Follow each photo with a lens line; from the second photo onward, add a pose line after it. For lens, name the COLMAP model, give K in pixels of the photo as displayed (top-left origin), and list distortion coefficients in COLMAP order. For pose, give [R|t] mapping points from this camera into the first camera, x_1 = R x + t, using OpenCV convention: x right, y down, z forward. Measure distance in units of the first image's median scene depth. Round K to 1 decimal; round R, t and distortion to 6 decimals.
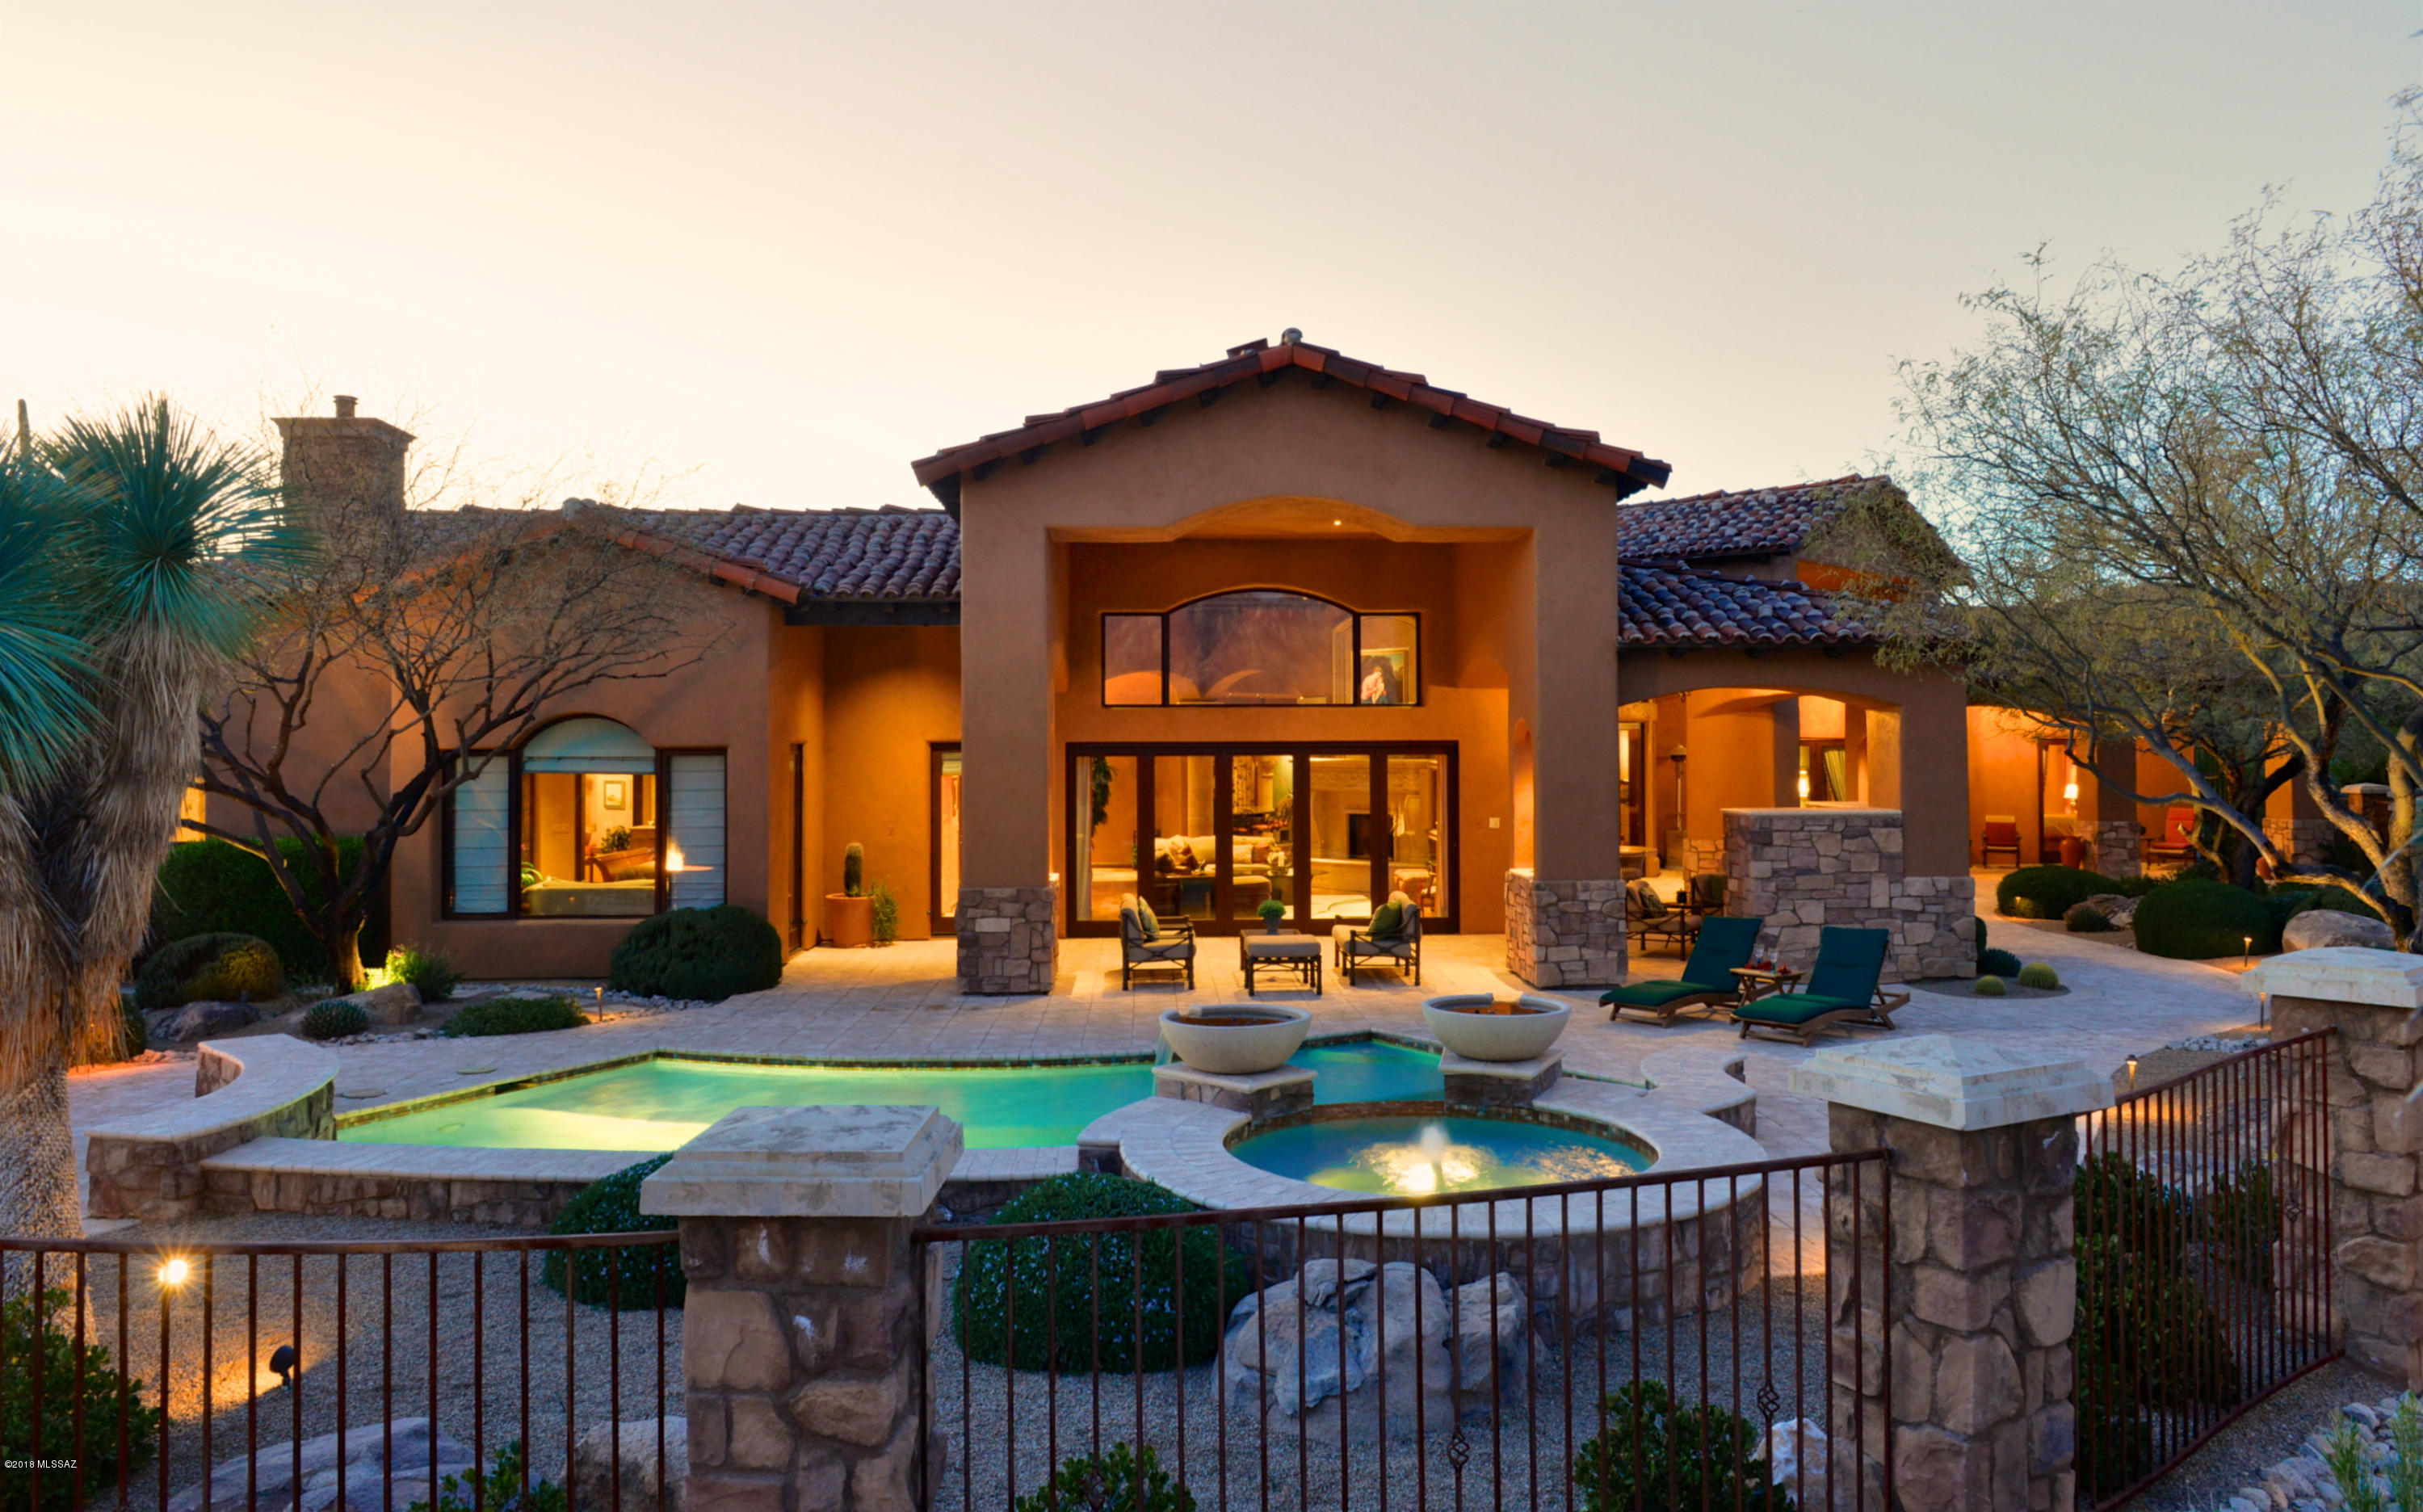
lens RADIAL K [[1663.2, 0, 1217.0], [0, 1663.2, 710.0], [0, 0, 1]] dist [-0.006998, -0.007453]
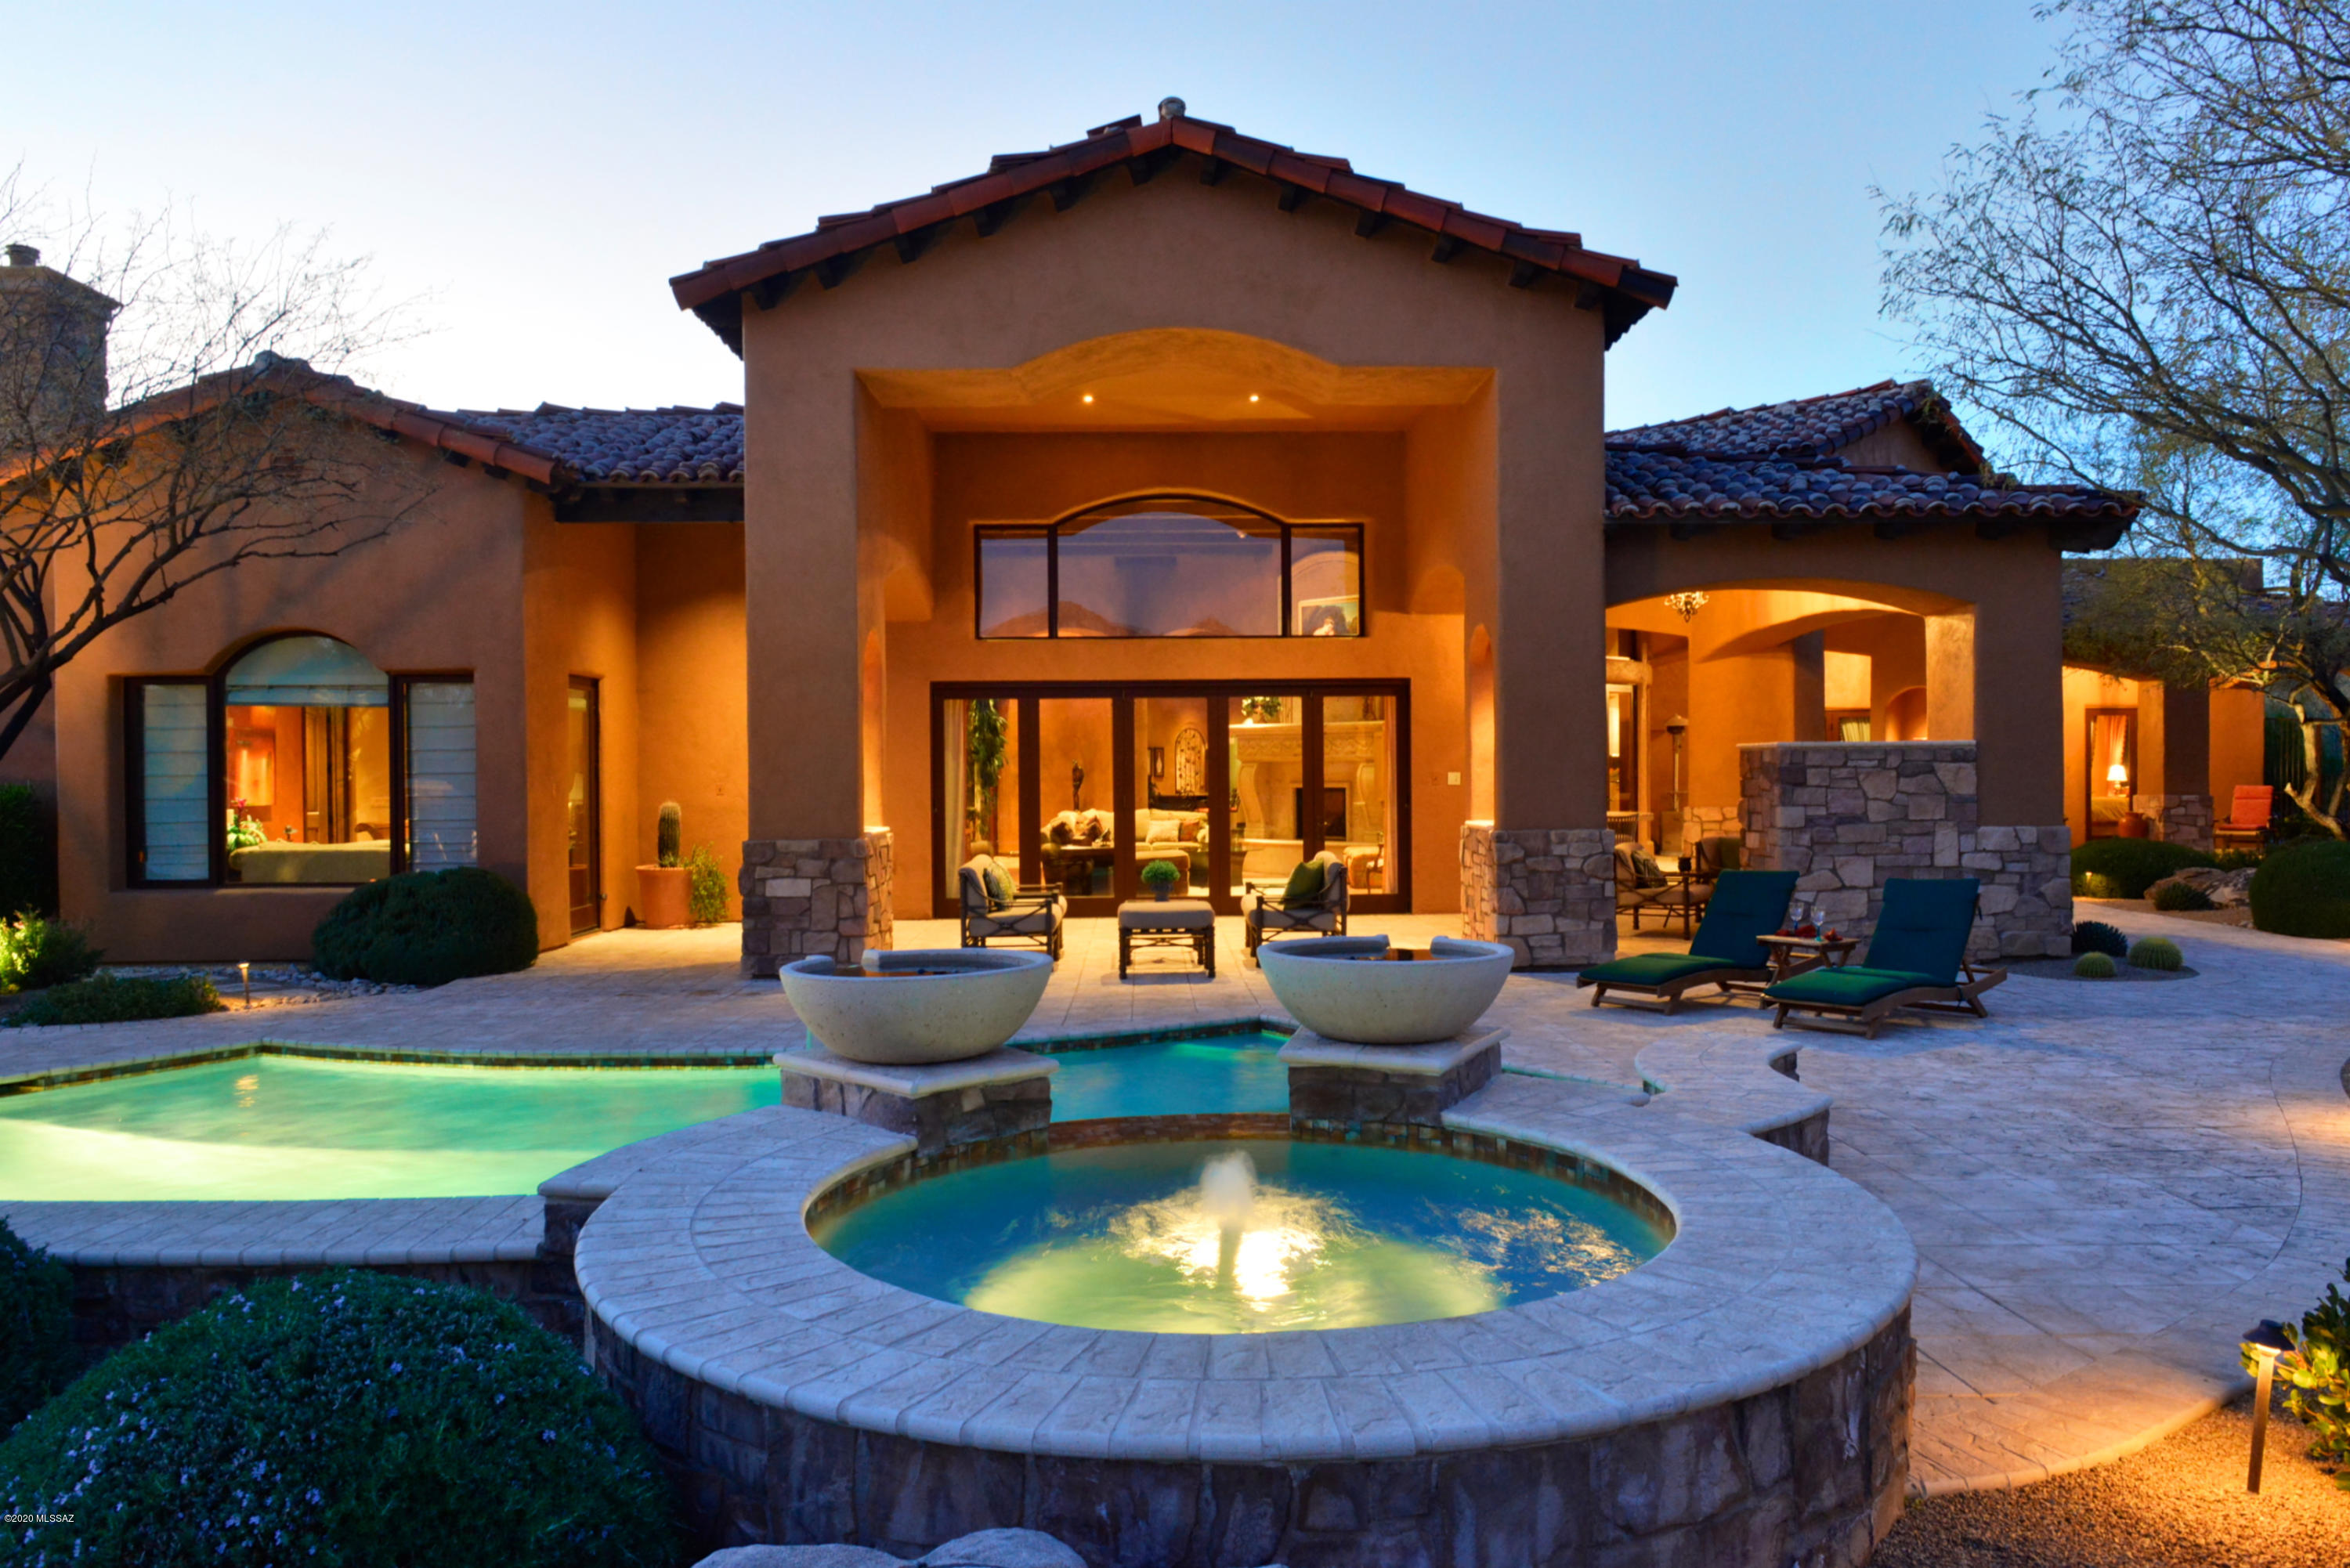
lens RADIAL K [[1623.9, 0, 1180.9], [0, 1623.9, 784.3], [0, 0, 1]] dist [-0.012412, 0.002211]
pose [[0.999766, -0.003485, -0.021349, 0.062007], [0.004105, 0.999569, 0.029067, 0.059036], [0.021239, -0.029148, 0.999349, 0.248531]]
